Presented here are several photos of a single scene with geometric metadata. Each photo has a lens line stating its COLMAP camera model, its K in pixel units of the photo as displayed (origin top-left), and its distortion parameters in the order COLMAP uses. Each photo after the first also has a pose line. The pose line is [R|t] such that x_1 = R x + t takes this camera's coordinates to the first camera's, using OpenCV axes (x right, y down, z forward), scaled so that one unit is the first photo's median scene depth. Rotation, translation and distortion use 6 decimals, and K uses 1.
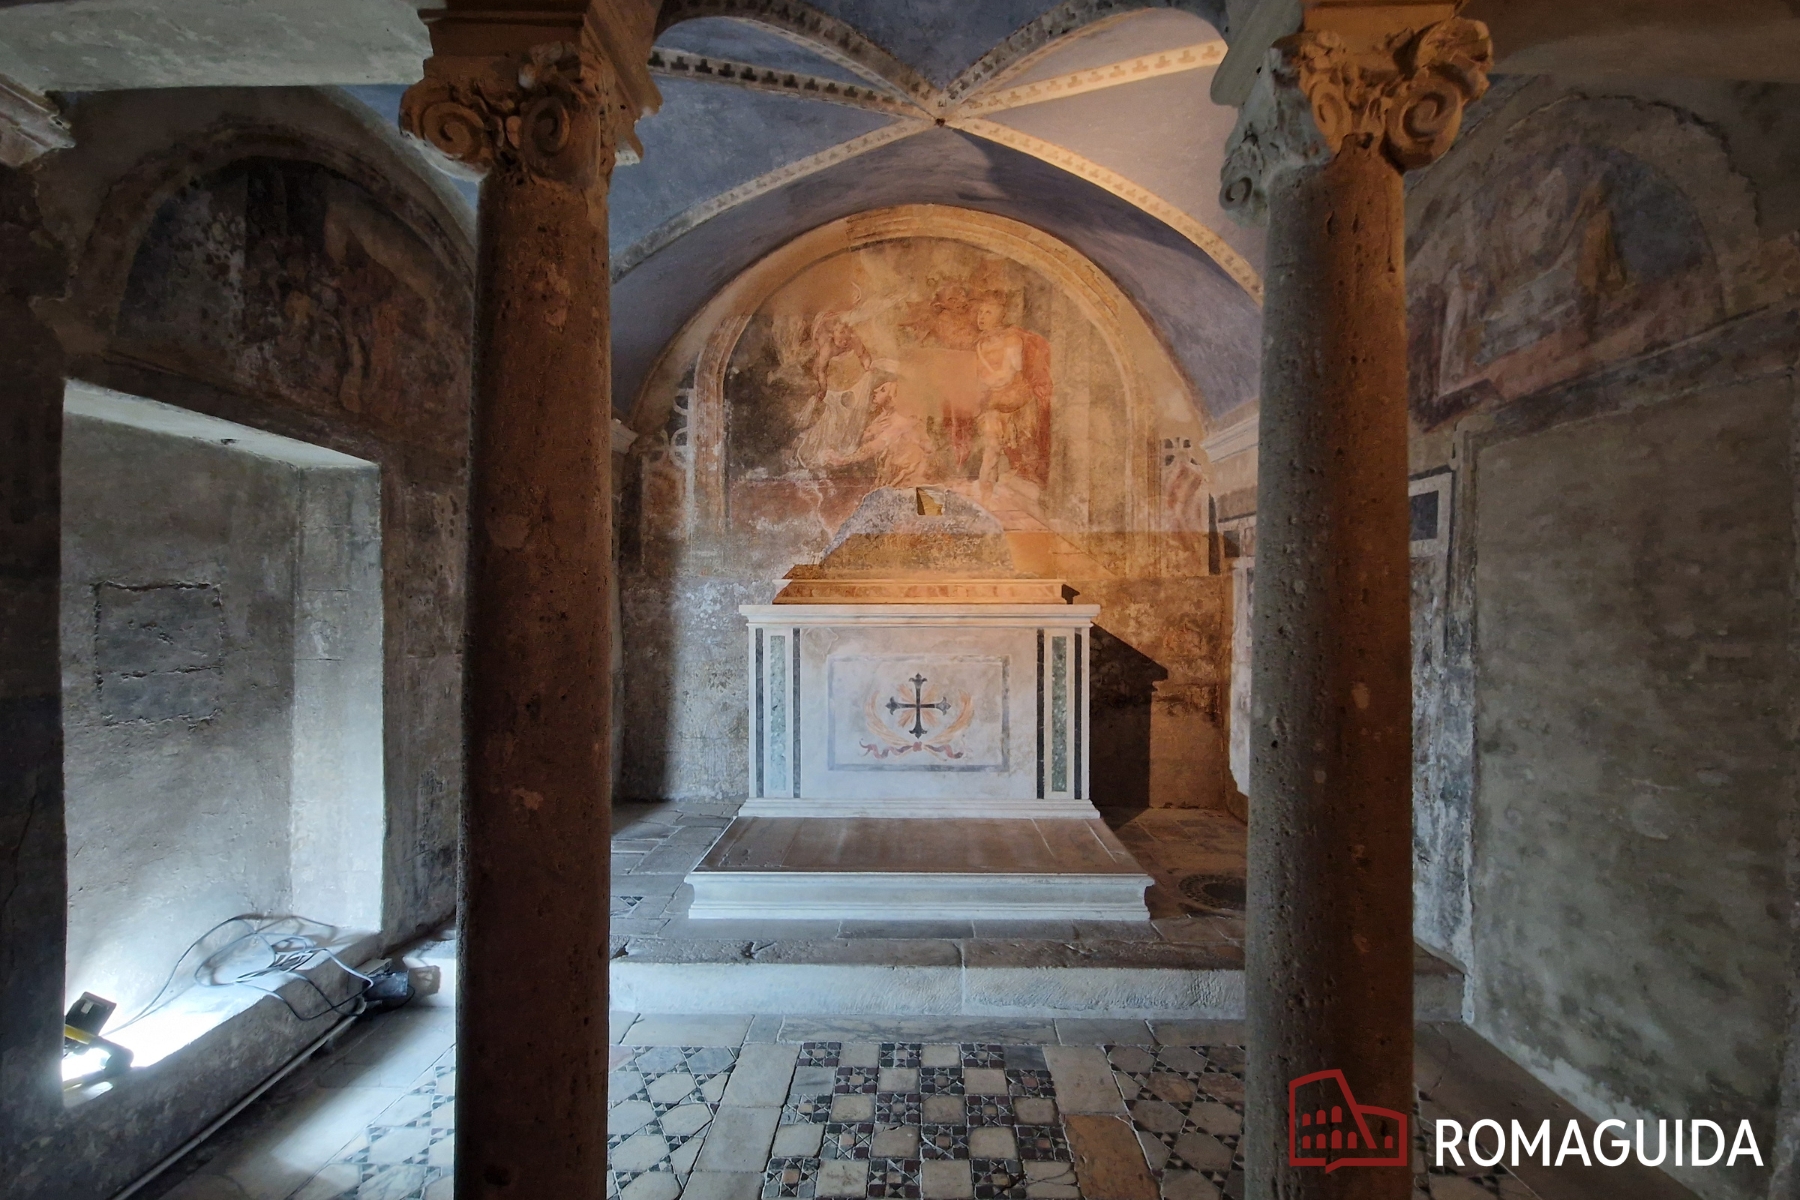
lens RADIAL K [[1650.5, 0, 900.5], [0, 1650.5, 531.1], [0, 0, 1]] dist [0.084309, -0.012299]
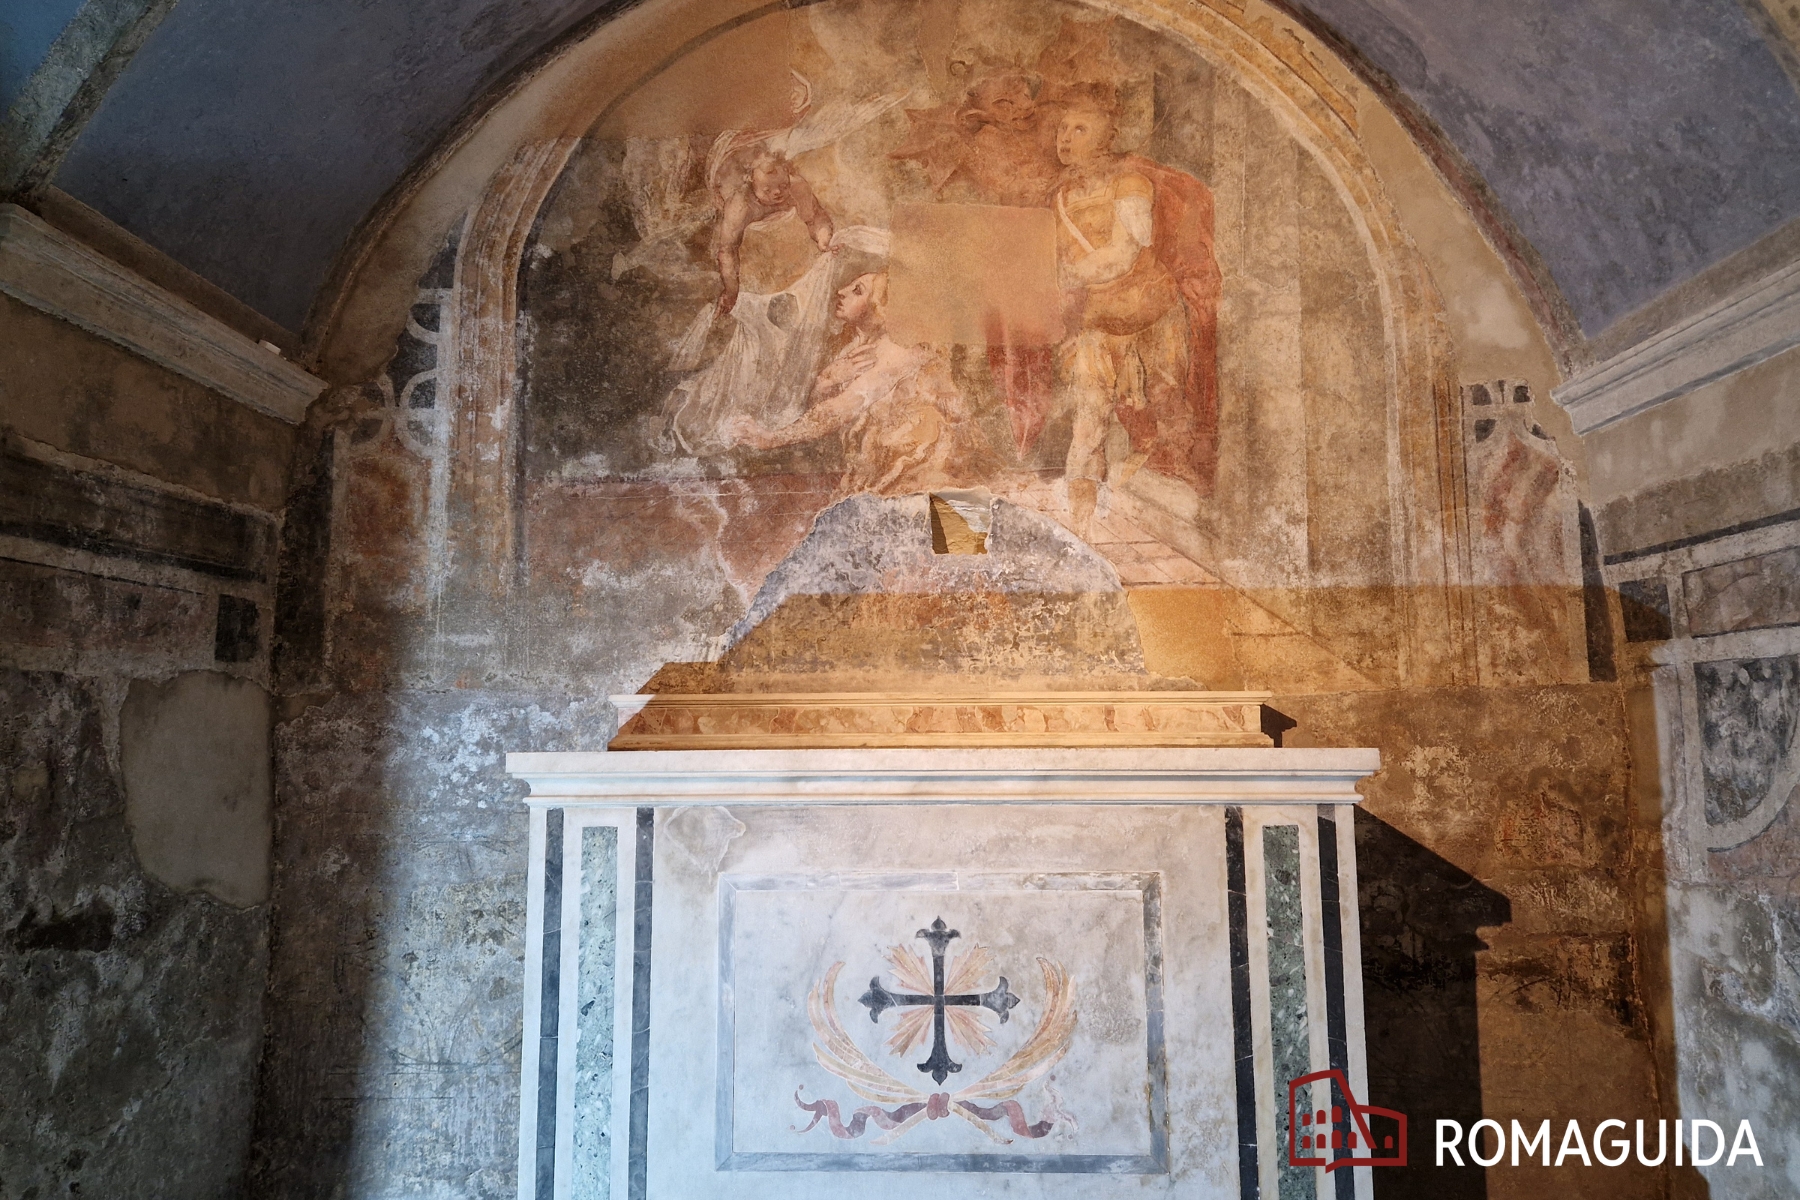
lens RADIAL K [[1650.5, 0, 900.5], [0, 1650.5, 531.1], [0, 0, 1]] dist [0.084309, -0.012299]
pose [[0.999961, -0.006085, -0.006336, 0.004183], [0.005483, 0.995842, -0.090929, 0.025961], [0.006863, 0.090891, 0.995837, 0.542878]]
